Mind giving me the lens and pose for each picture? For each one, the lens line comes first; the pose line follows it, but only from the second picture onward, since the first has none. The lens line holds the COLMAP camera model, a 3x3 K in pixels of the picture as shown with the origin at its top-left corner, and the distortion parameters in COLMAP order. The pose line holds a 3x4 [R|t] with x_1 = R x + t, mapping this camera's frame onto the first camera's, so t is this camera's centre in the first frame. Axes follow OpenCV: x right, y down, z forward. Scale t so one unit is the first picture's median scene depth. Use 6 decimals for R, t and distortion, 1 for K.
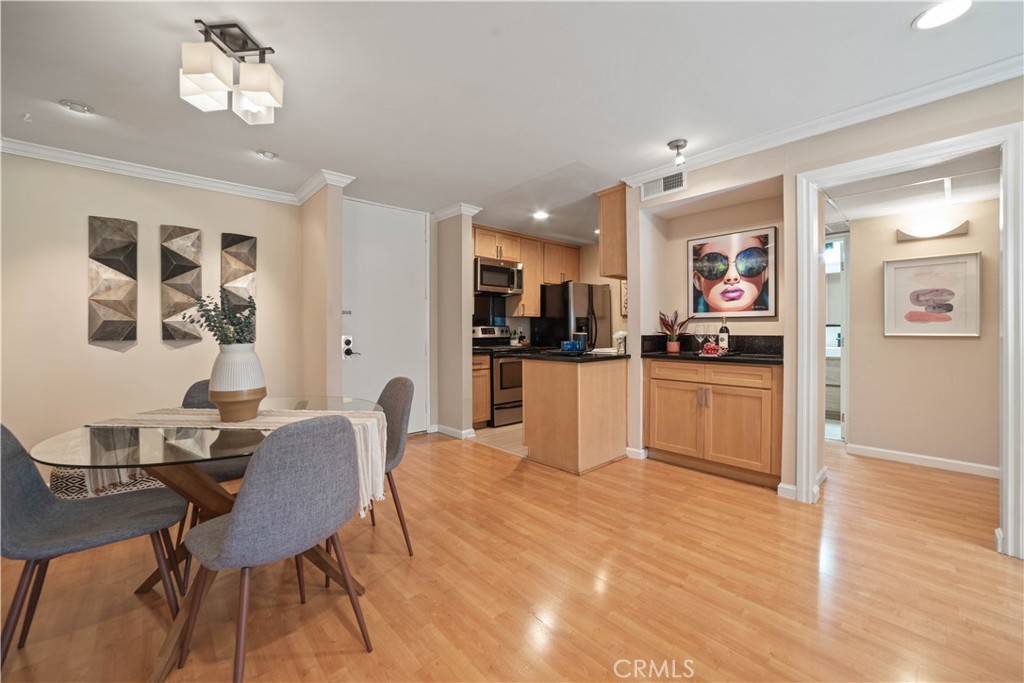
lens RADIAL K [[415.1, 0, 517.4], [0, 415.1, 327.8], [0, 0, 1]] dist [-0.015453, 0.000345]
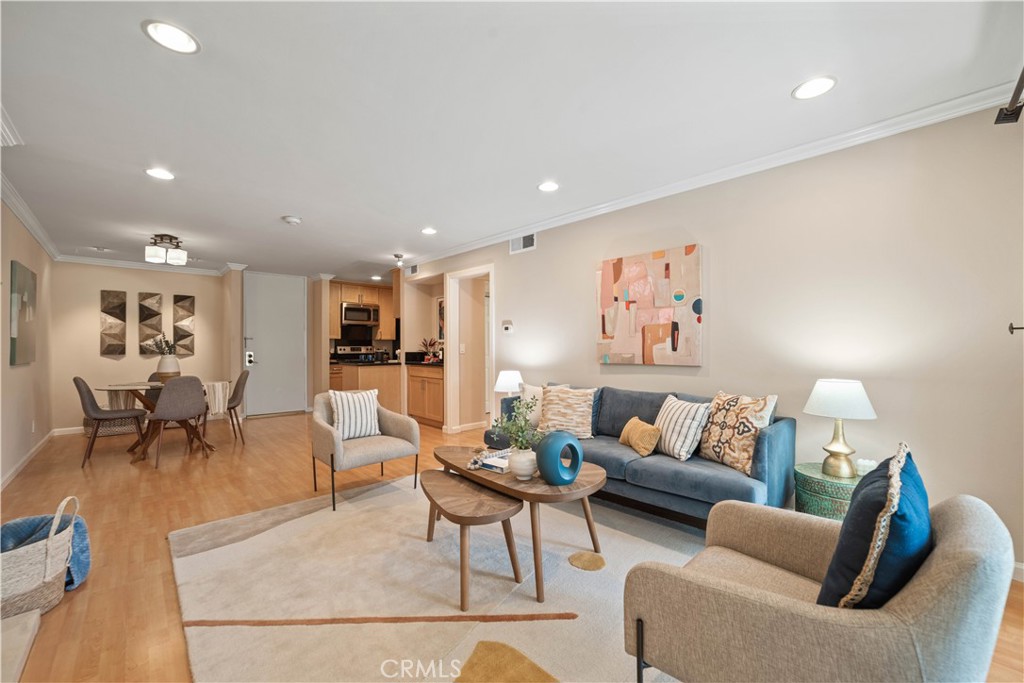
lens RADIAL K [[408.0, 0, 512.0], [0, 408.0, 341.5], [0, 0, 1]] dist [-0.014832, 0.000026]
pose [[0.999964, 0.000548, 0.008491, 0.712373], [-0.000478, 0.999966, -0.008242, -0.012250], [-0.008495, 0.008238, 0.999930, -0.741640]]
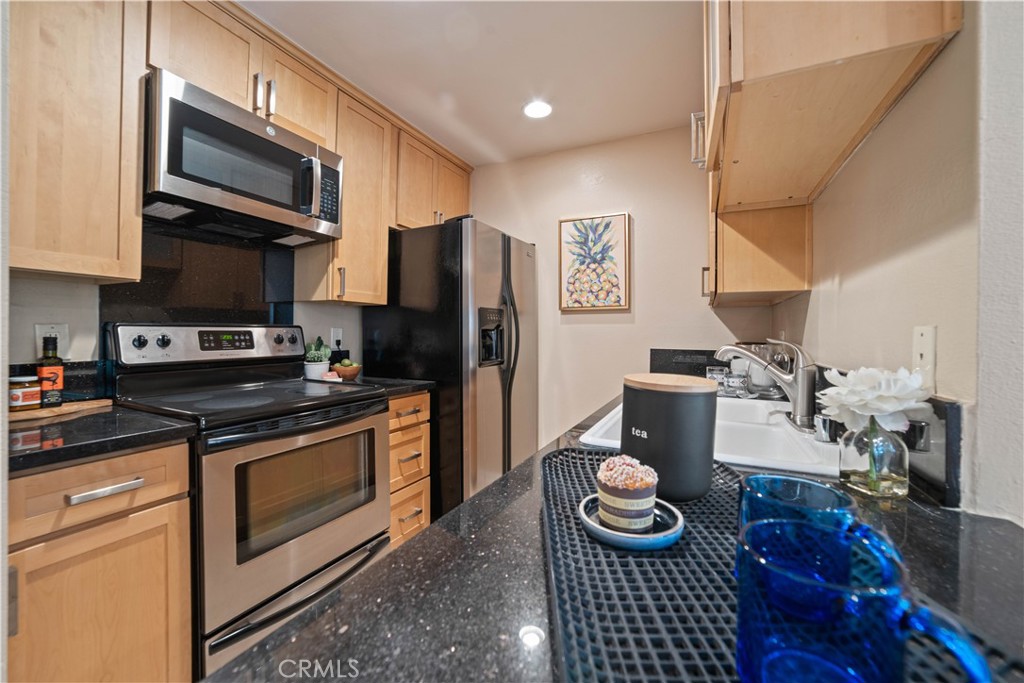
lens RADIAL K [[408.0, 0, 512.0], [0, 408.0, 341.5], [0, 0, 1]] dist [-0.014832, 0.000026]
pose [[0.928249, 0.006235, 0.371908, 0.030003], [-0.015489, 0.999640, 0.021901, -0.001933], [-0.371638, -0.026090, 0.928011, 0.881949]]
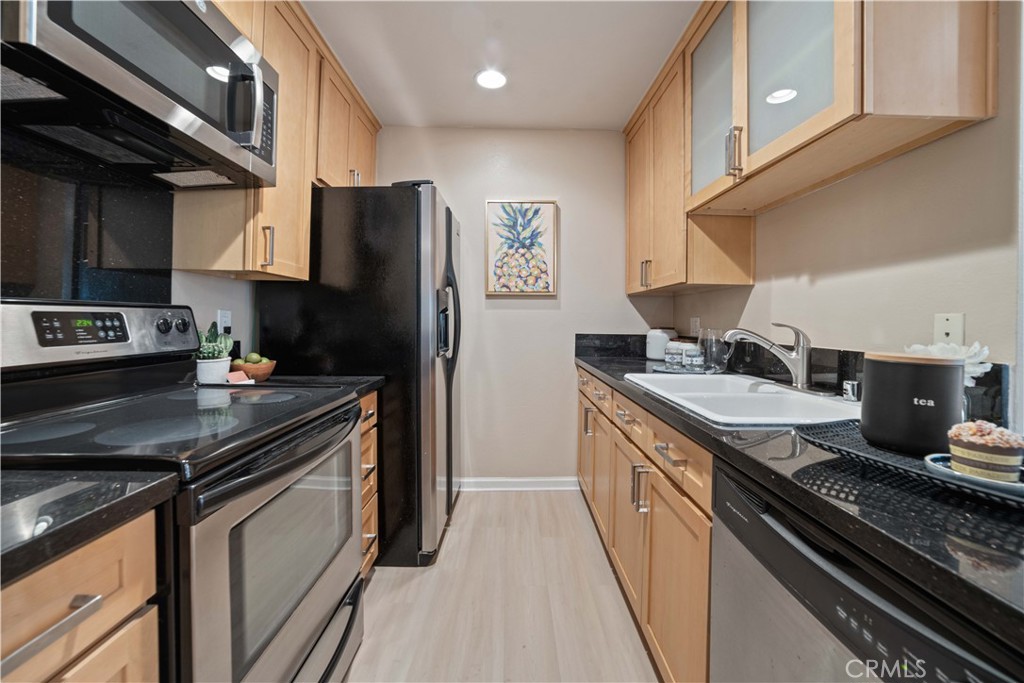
lens RADIAL K [[415.1, 0, 517.4], [0, 415.1, 327.8], [0, 0, 1]] dist [-0.015453, 0.000345]
pose [[0.651256, 0.000328, 0.758858, -0.122423], [-0.017120, 0.999752, 0.014260, 0.002641], [-0.758665, -0.022279, 0.651100, 1.026406]]
